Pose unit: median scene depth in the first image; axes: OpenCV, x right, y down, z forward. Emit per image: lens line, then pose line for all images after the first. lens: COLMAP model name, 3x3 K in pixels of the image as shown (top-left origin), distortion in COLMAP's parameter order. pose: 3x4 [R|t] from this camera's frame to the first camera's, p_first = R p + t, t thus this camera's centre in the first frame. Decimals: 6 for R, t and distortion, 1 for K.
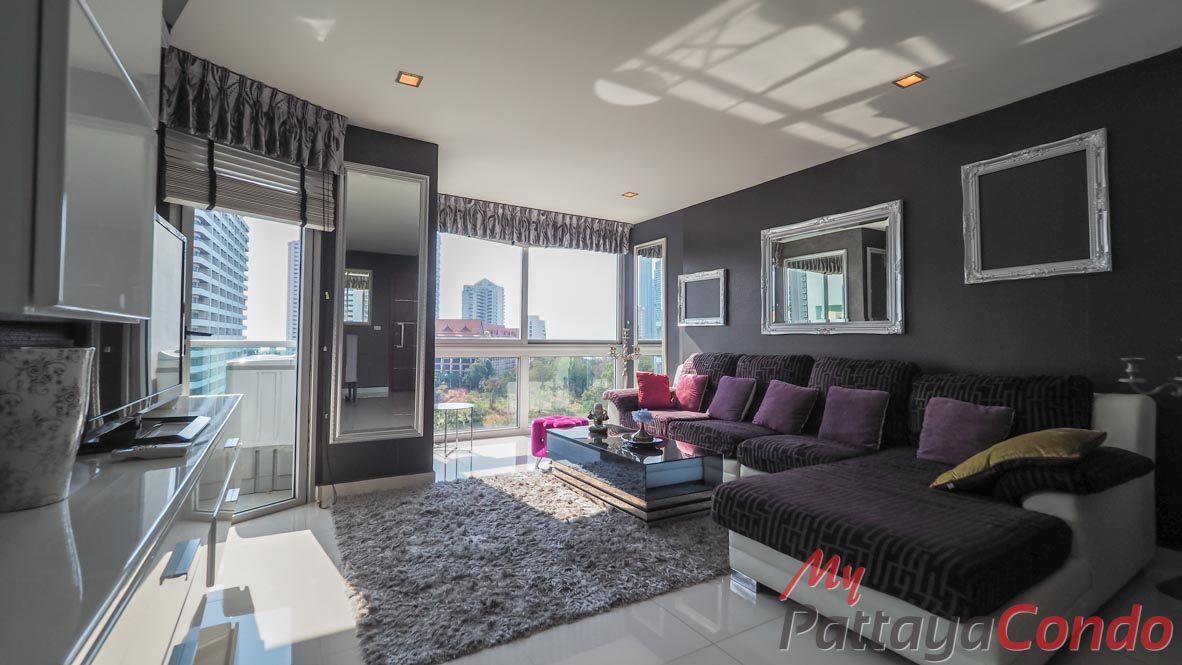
lens RADIAL K [[500.1, 0, 573.7], [0, 500.1, 329.8], [0, 0, 1]] dist [0.000593, 0.000030]
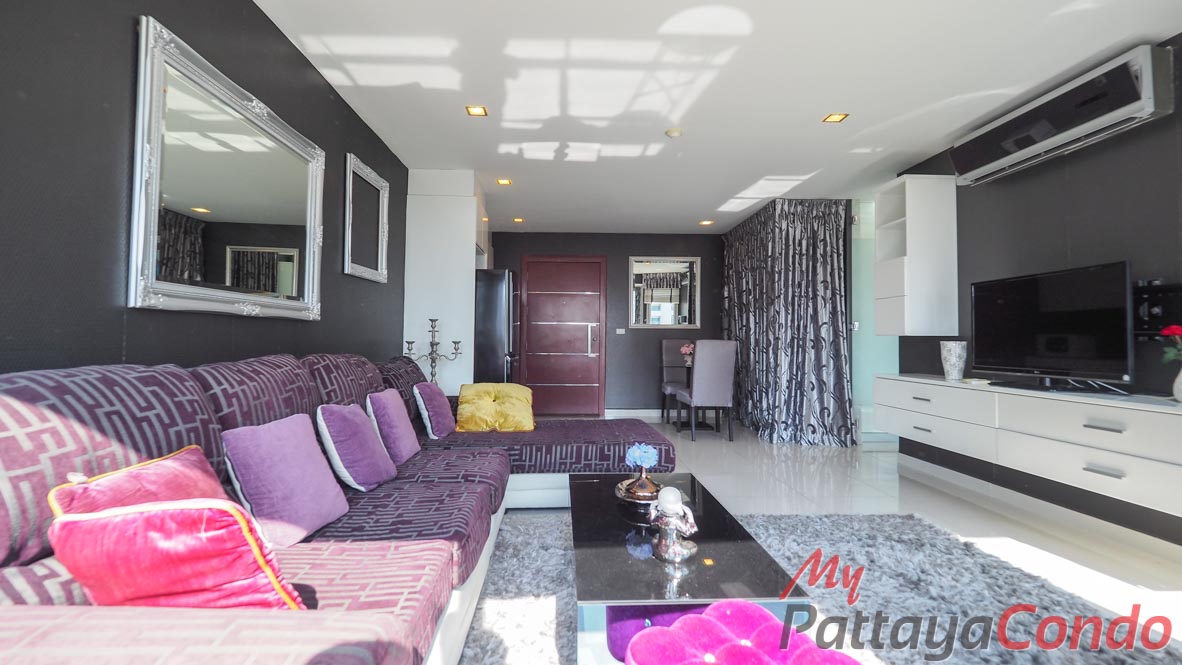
lens RADIAL K [[500.1, 0, 573.7], [0, 500.1, 329.8], [0, 0, 1]] dist [0.000593, 0.000030]
pose [[-0.879835, -0.006778, 0.475231, -0.091659], [-0.022830, 0.999347, -0.028014, 0.041905], [-0.474731, -0.035497, -0.879415, 1.810350]]
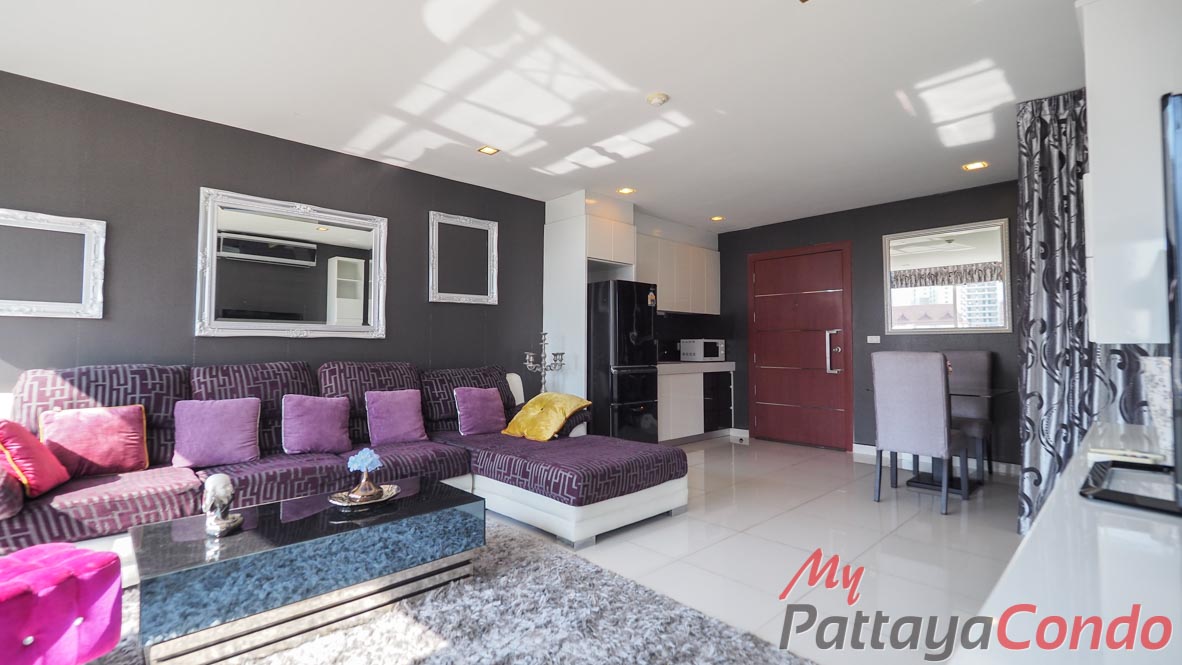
lens RADIAL K [[519.1, 0, 591.0], [0, 519.1, 332.5], [0, 0, 1]] dist [-0.002013, -0.000230]
pose [[-0.232474, 0.019434, 0.972408, -0.693493], [-0.019623, 0.999503, -0.024667, 0.016575], [-0.972405, -0.024816, -0.231977, 0.987592]]
